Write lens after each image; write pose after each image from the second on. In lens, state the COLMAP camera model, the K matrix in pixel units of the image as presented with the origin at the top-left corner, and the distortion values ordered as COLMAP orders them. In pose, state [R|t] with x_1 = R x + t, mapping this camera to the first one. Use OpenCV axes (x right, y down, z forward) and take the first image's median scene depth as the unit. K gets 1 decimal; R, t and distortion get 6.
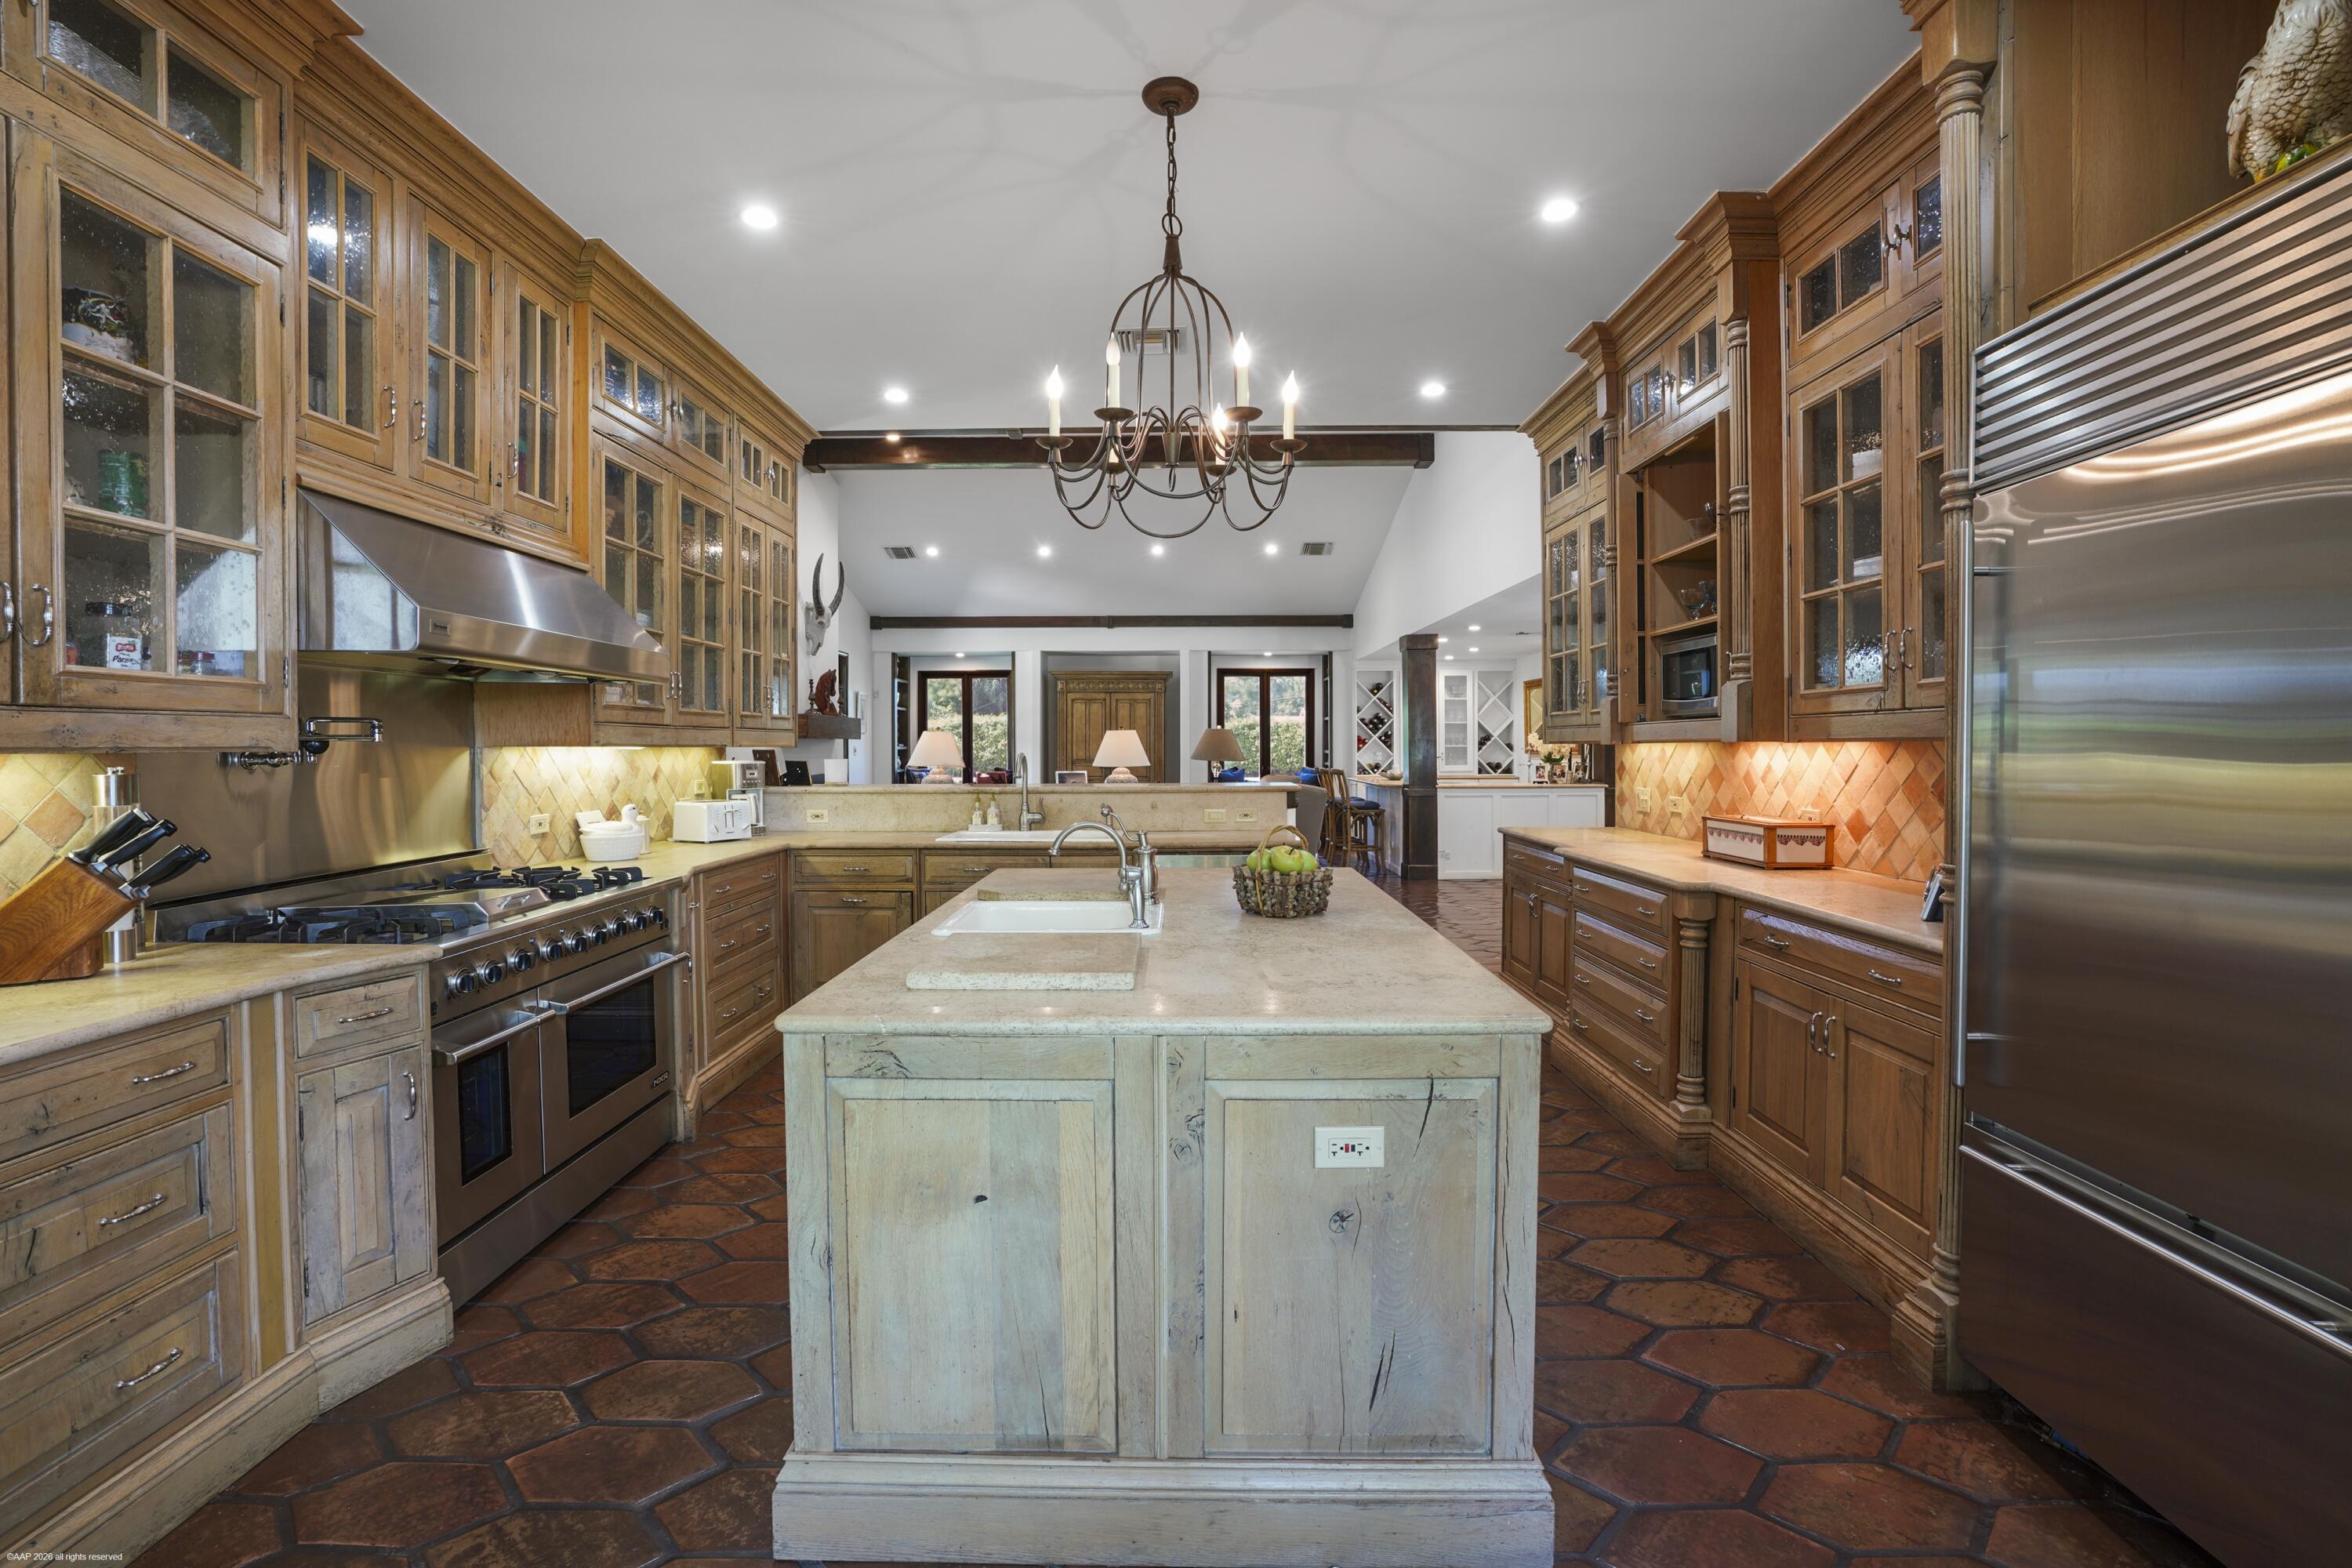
lens RADIAL K [[1088.1, 0, 1166.9], [0, 1088.1, 778.4], [0, 0, 1]] dist [-0.015780, 0.000009]
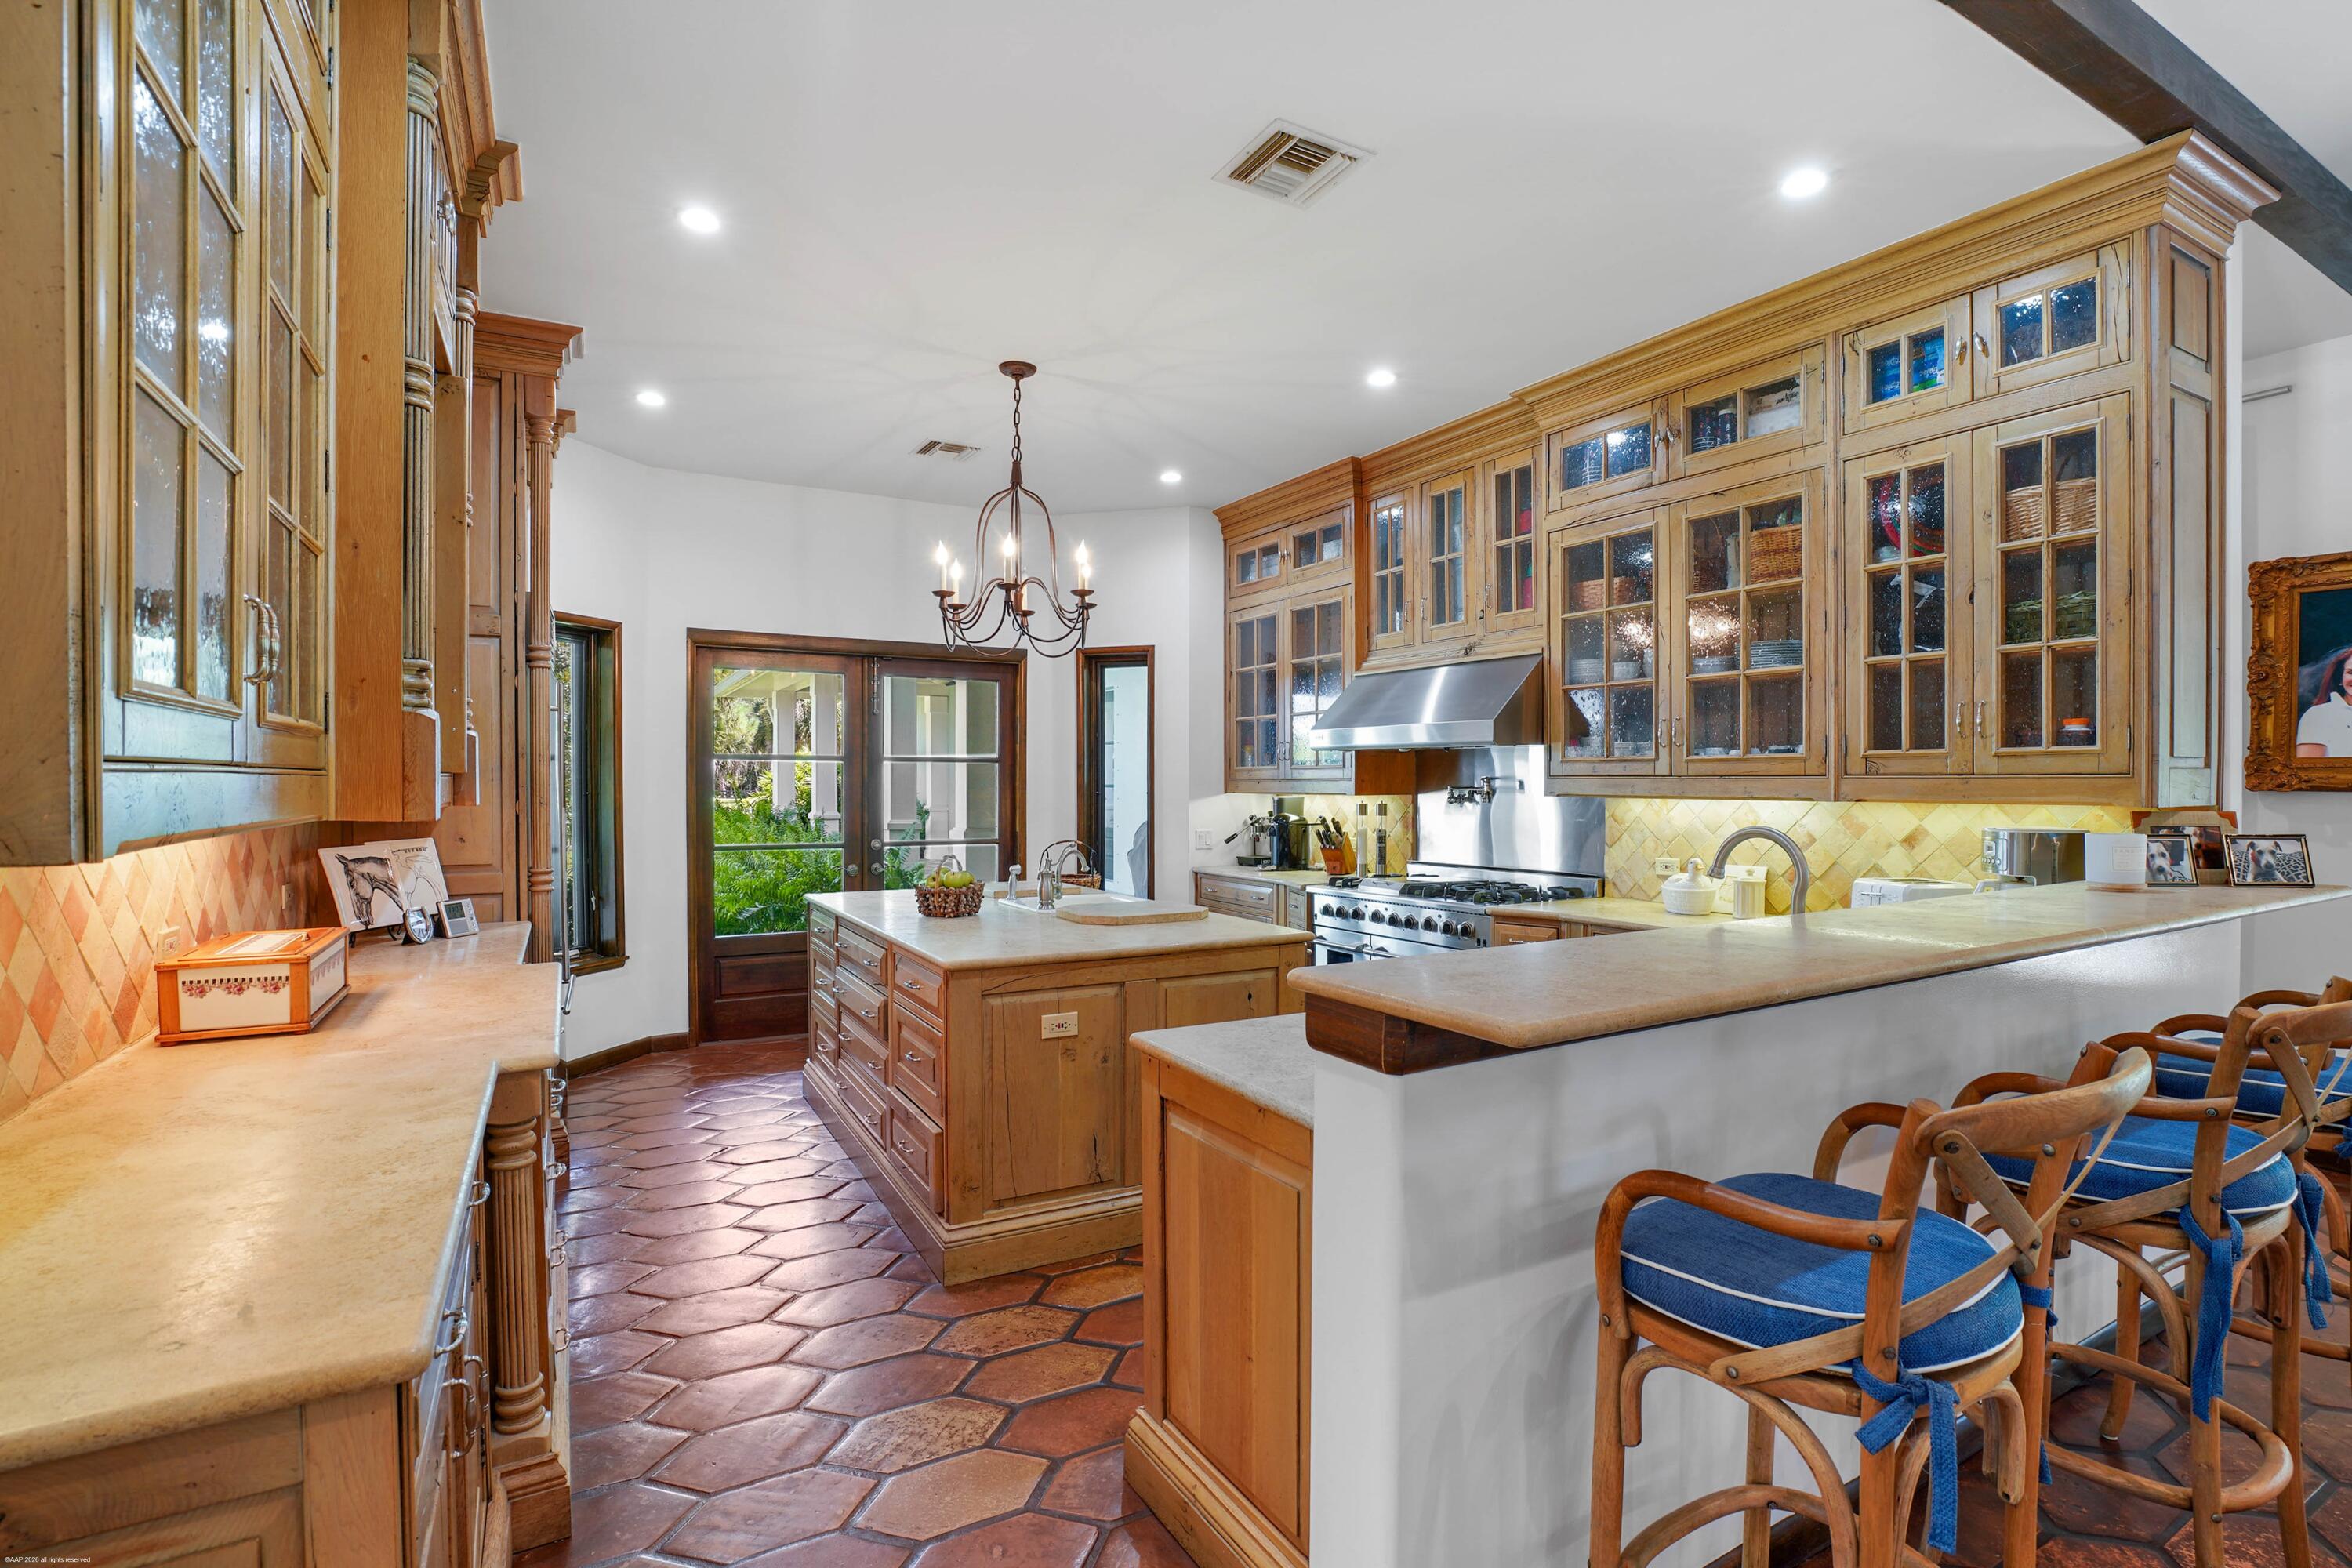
lens RADIAL K [[1088.1, 0, 1195.7], [0, 1088.1, 783.4], [0, 0, 1]] dist [-0.015780, 0.000009]
pose [[-0.862033, 0.003168, -0.506843, 0.131063], [-0.012685, 0.999532, 0.027822, -0.022615], [0.506694, 0.030413, -0.861590, 0.578850]]
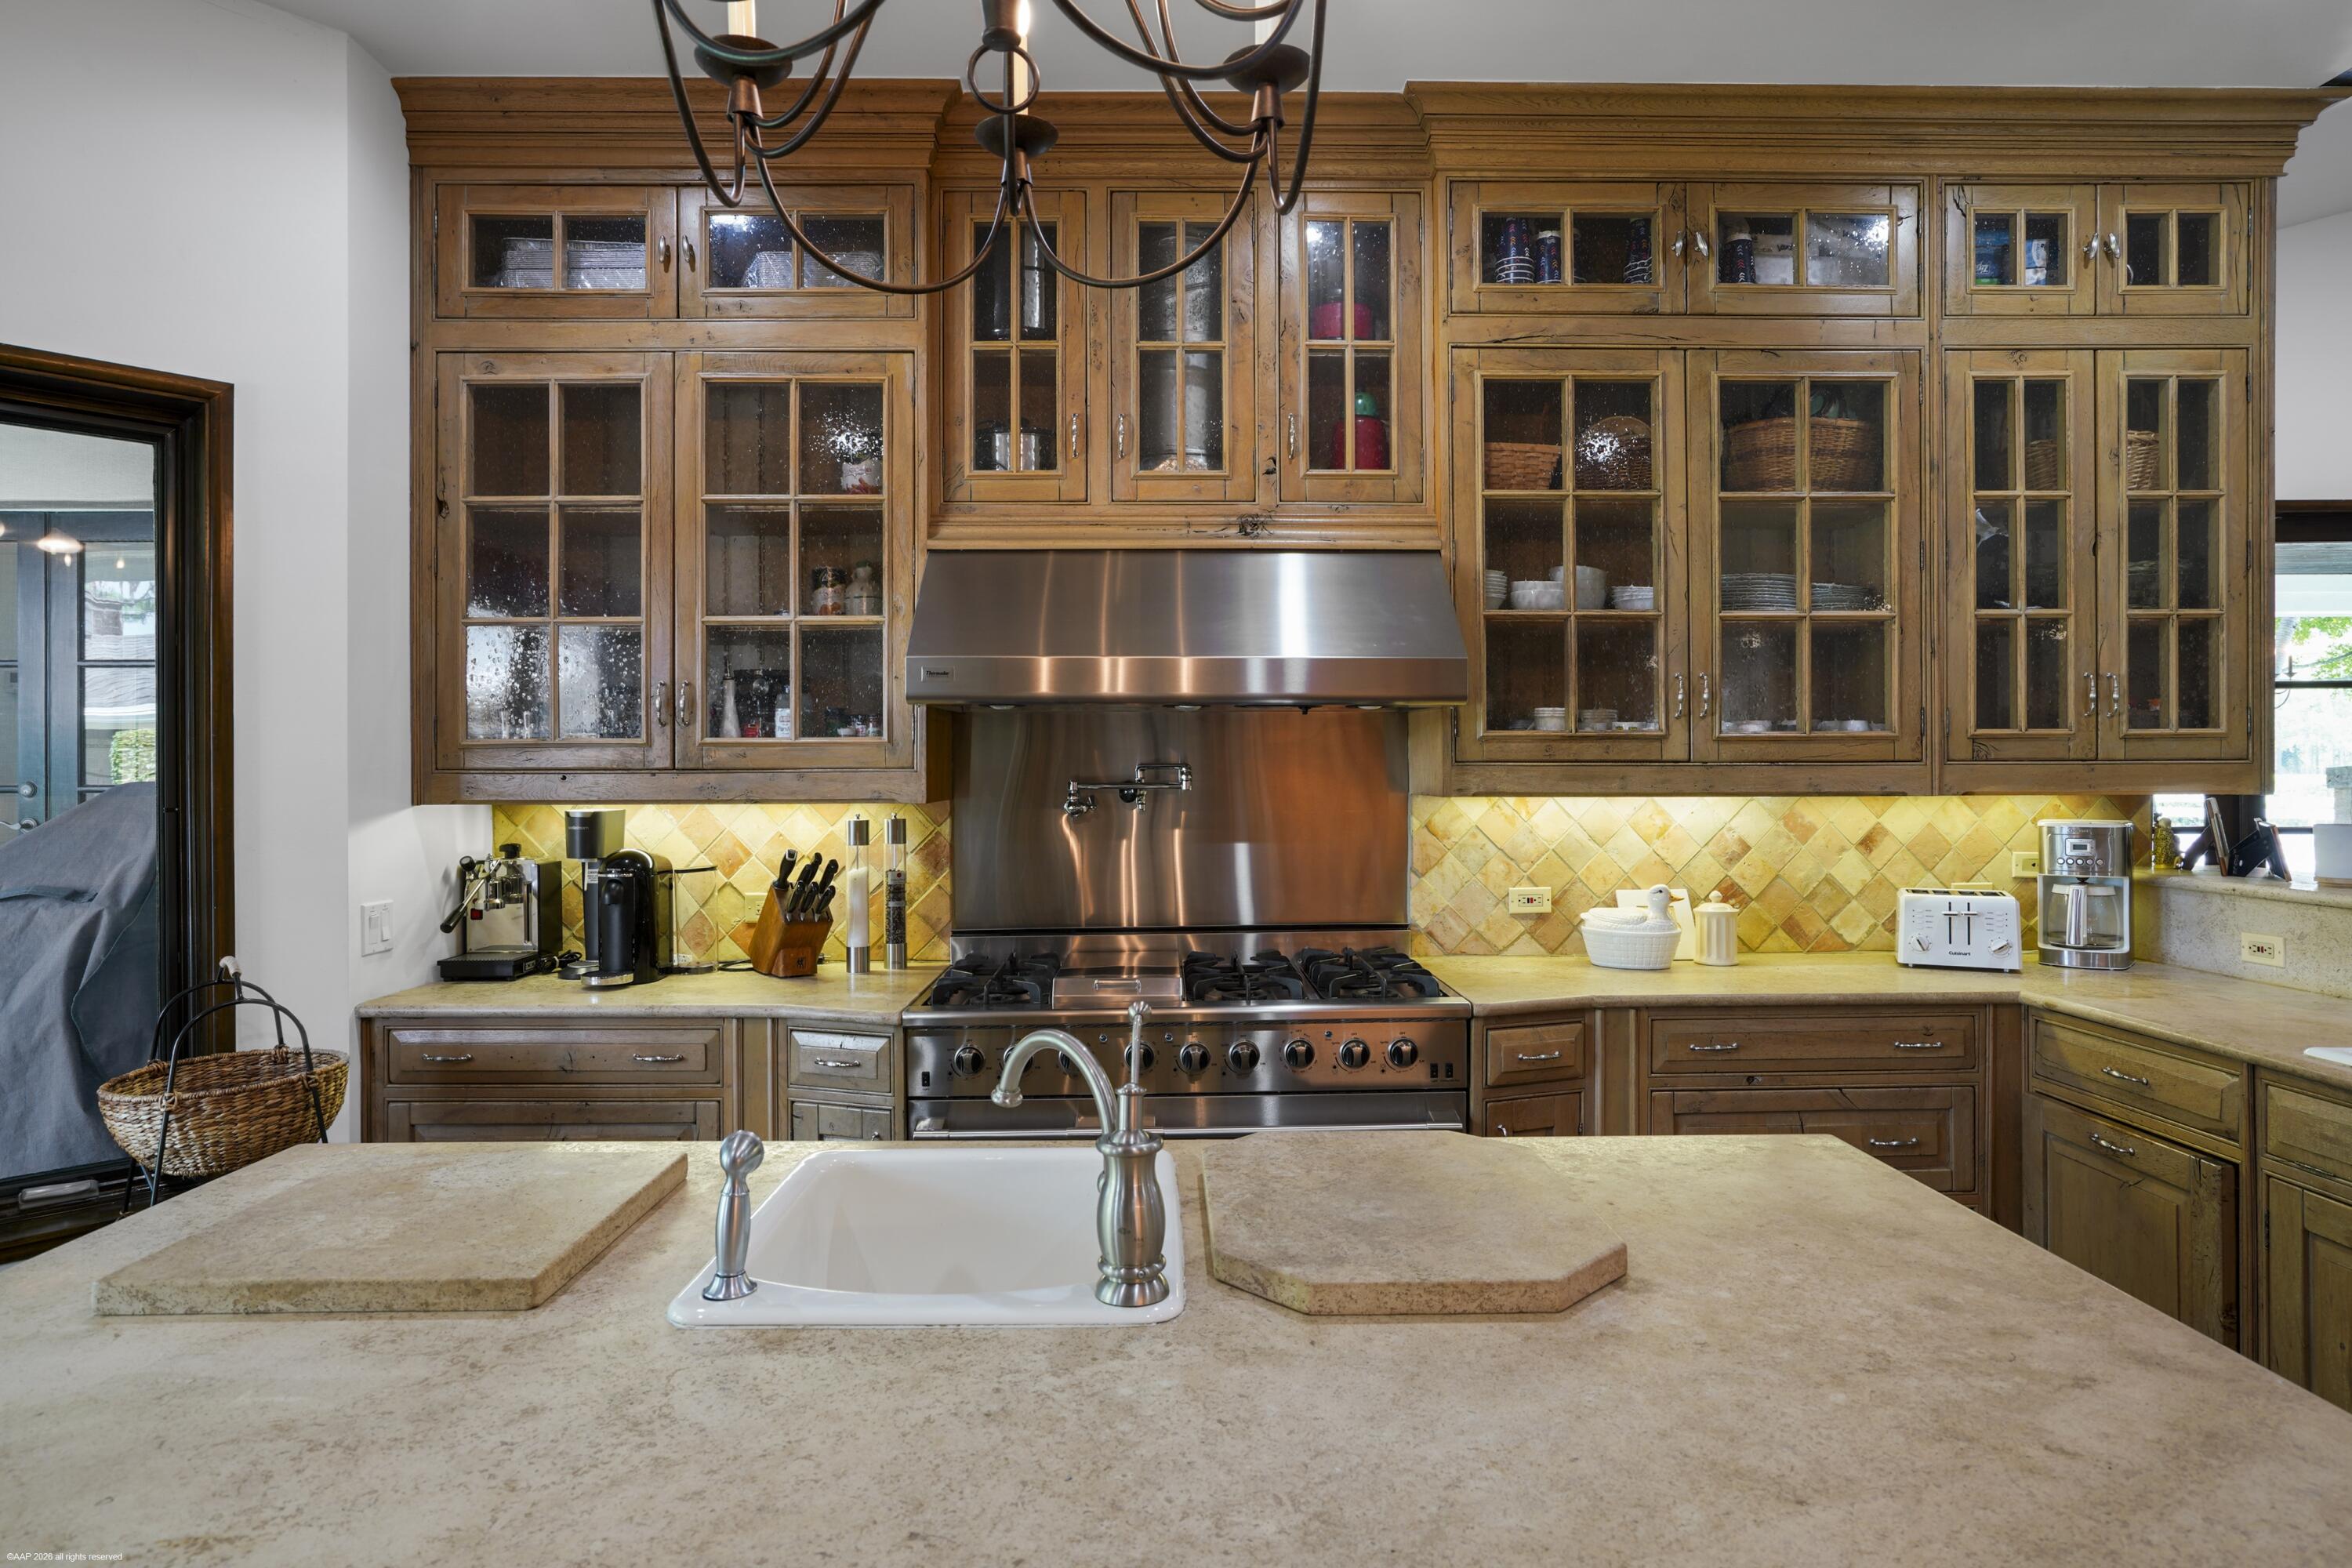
lens RADIAL K [[1432.0, 0, 1173.4], [0, 1432.0, 762.1], [0, 0, 1]] dist [-0.011393, 0.003552]
pose [[0.003445, 0.000675, -0.999994, 0.125054], [-0.024659, 0.999696, 0.000590, -0.015021], [0.999690, 0.024657, 0.003461, 0.258410]]
